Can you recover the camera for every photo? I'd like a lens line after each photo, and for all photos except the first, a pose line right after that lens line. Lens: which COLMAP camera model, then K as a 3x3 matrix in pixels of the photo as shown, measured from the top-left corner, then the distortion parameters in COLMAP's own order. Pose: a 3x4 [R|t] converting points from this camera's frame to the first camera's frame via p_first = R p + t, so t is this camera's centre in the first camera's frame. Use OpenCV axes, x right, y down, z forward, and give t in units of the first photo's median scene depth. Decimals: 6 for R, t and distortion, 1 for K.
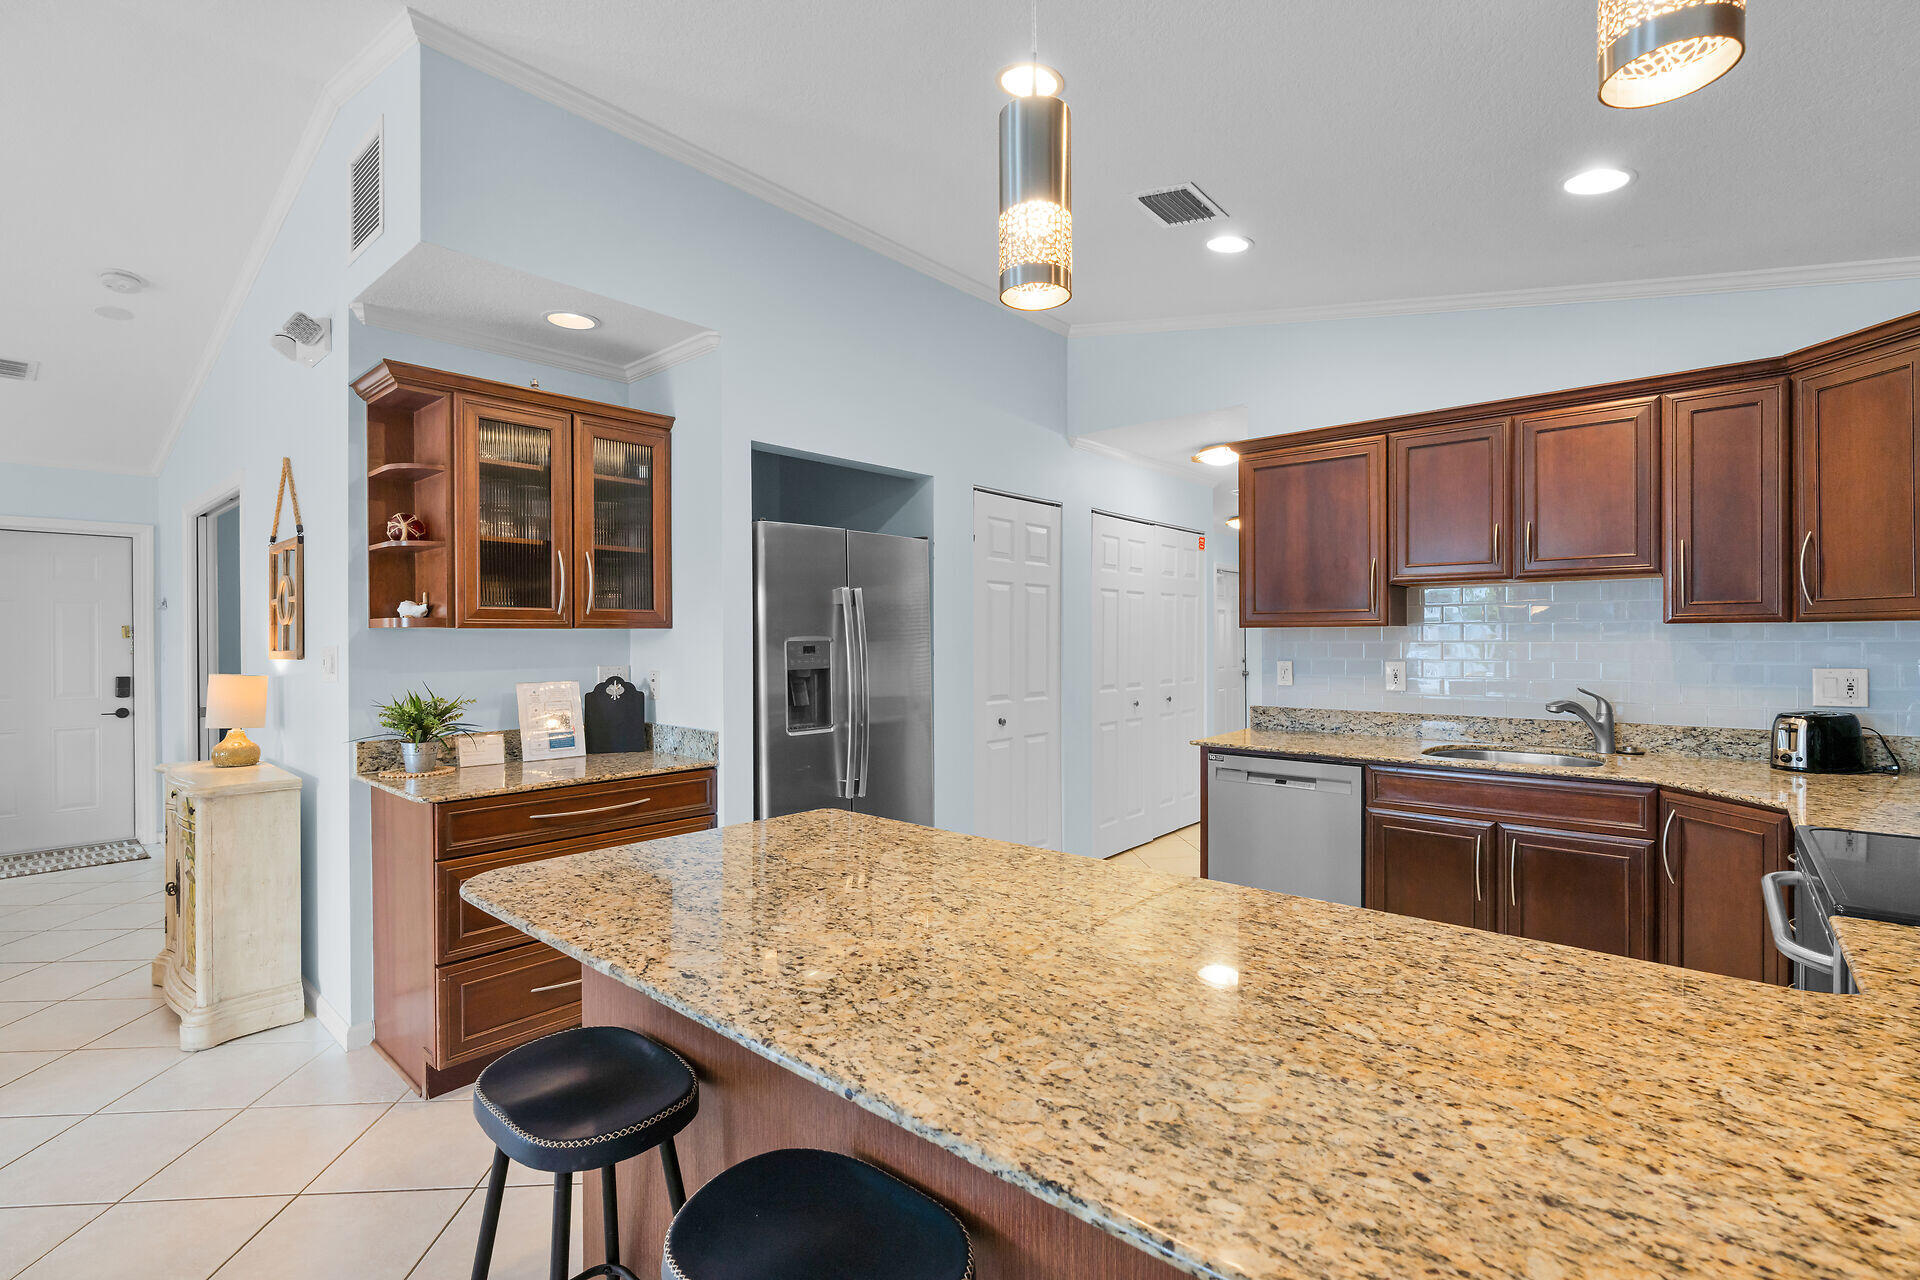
lens RADIAL K [[875.9, 0, 970.9], [0, 875.9, 639.6], [0, 0, 1]] dist [-0.005452, 0.002779]
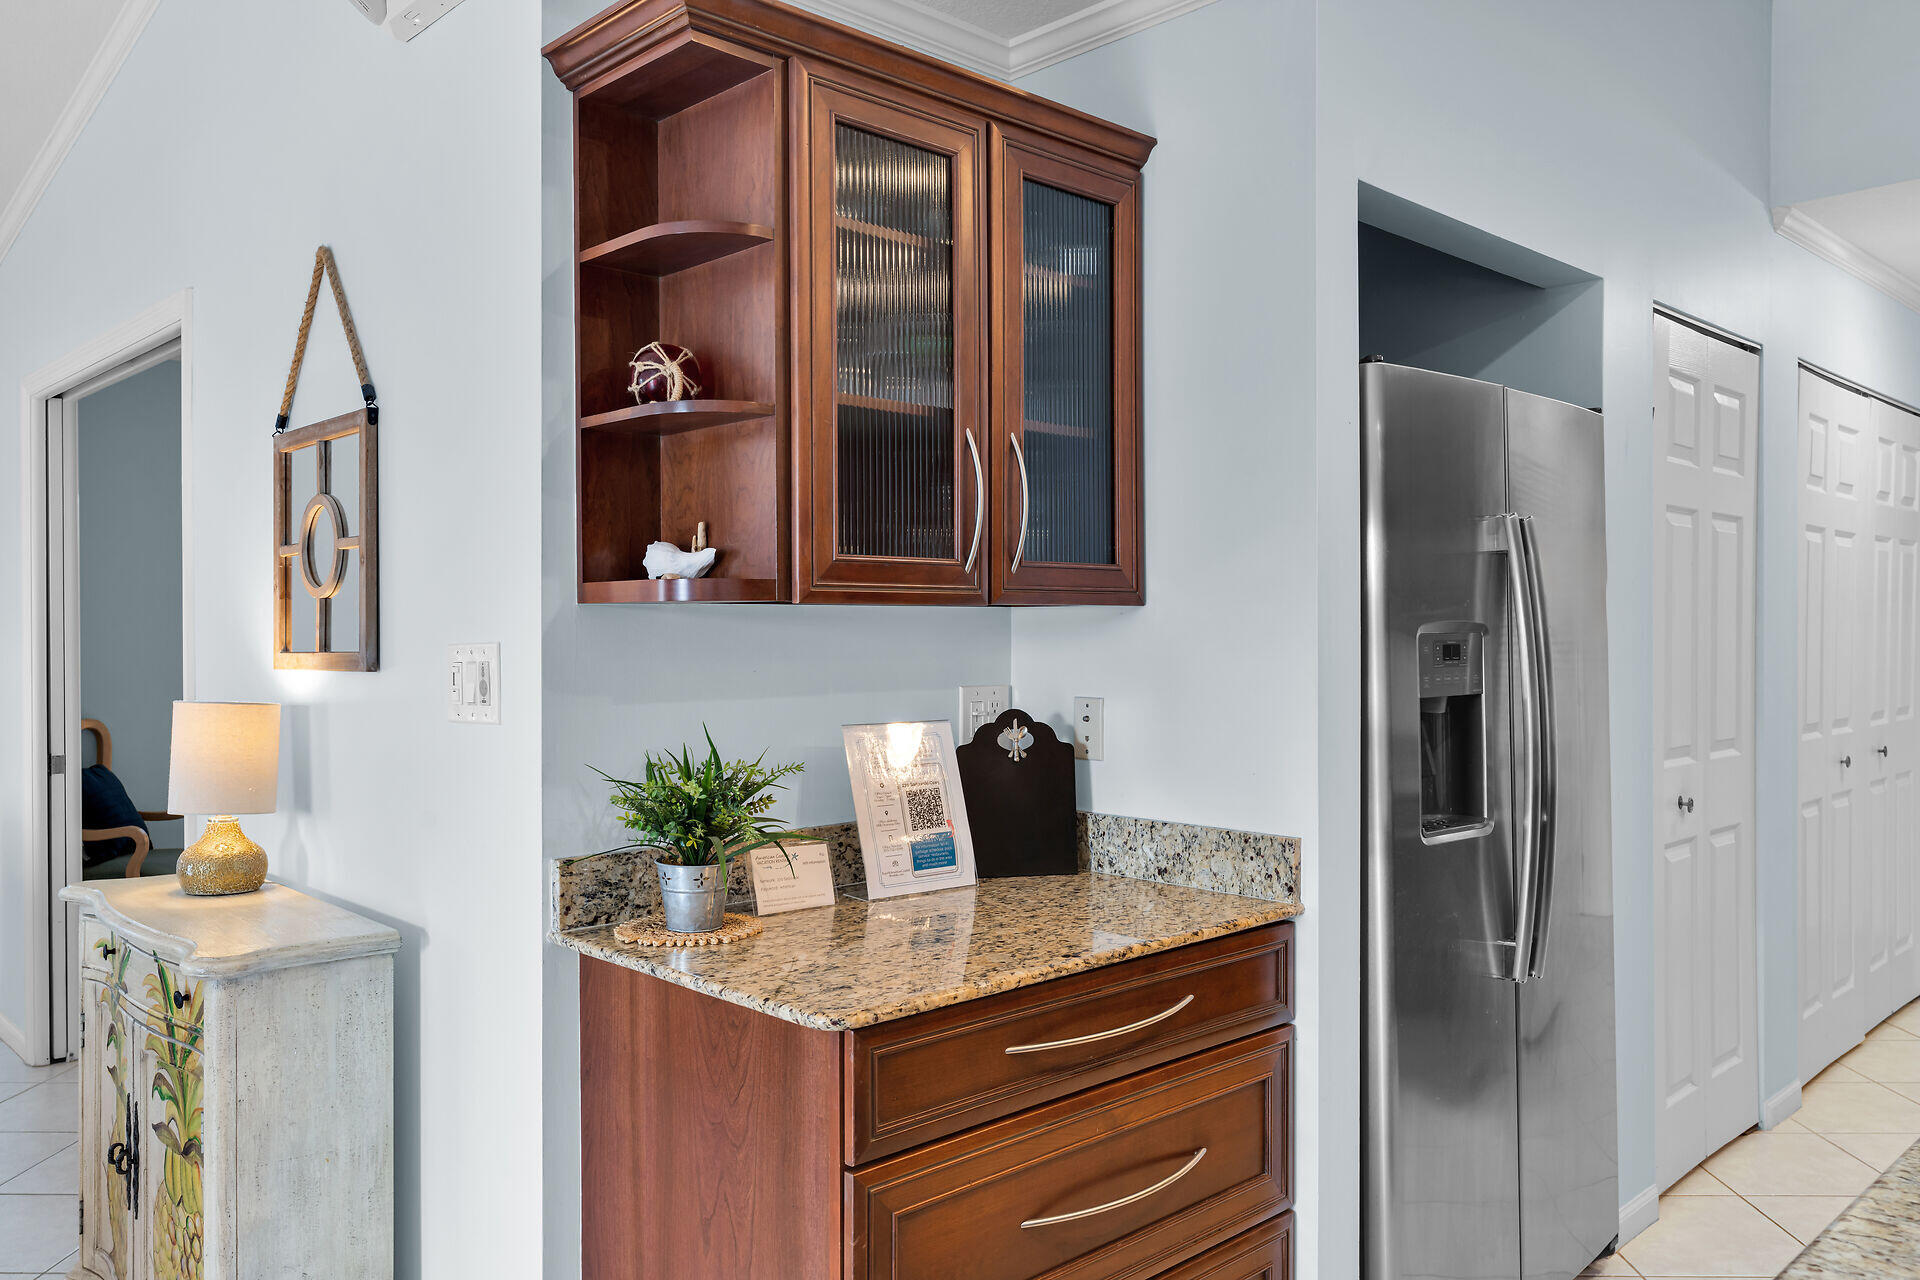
lens RADIAL K [[1456.8, 0, 972.3], [0, 1456.8, 633.4], [0, 0, 1]] dist [0.002404, 0.008155]
pose [[0.996473, 0.001513, -0.083905, -0.389602], [-0.001297, 0.999996, 0.002625, -0.000091], [0.083909, -0.002507, 0.996470, 0.253753]]
